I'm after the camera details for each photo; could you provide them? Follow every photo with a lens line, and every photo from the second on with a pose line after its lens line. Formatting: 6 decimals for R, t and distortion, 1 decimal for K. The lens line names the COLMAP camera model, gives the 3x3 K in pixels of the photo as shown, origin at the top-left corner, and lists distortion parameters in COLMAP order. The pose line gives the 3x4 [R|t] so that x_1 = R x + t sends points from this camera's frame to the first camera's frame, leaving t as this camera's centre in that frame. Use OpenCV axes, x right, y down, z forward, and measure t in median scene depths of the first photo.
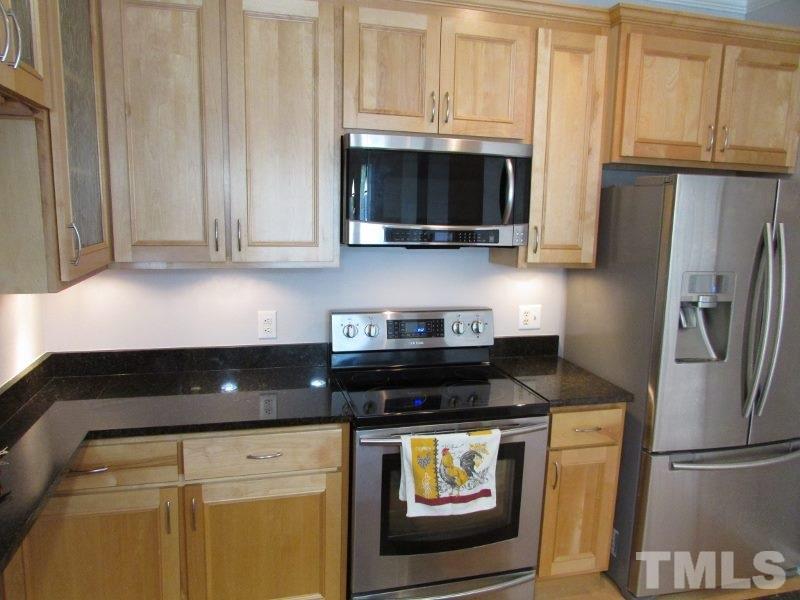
lens RADIAL K [[561.3, 0, 400.0], [0, 561.3, 300.0], [0, 0, 1]] dist [-0.047640, 0.008562]
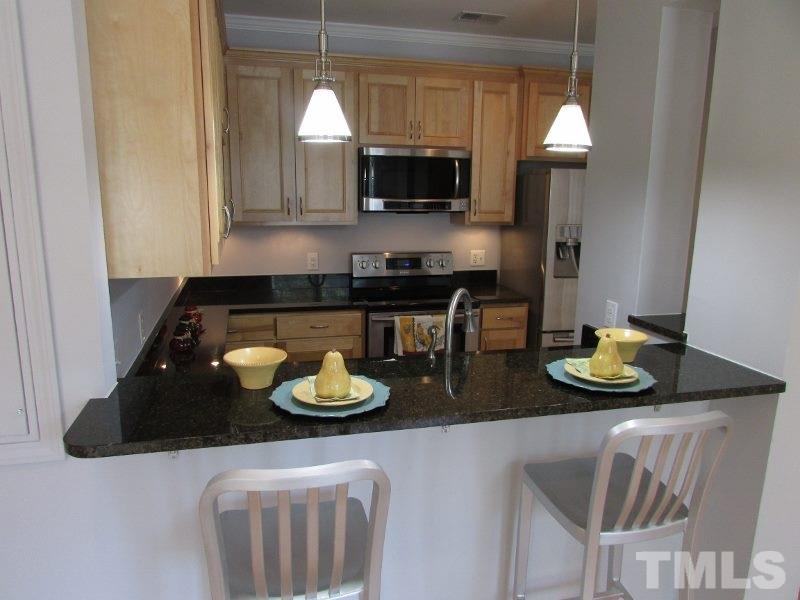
lens RADIAL K [[561.3, 0, 400.0], [0, 561.3, 300.0], [0, 0, 1]] dist [-0.047640, 0.008562]
pose [[0.999940, -0.010096, -0.004258, 0.025248], [0.010241, 0.999310, 0.035710, 0.110435], [0.003895, -0.035752, 0.999353, -0.708232]]
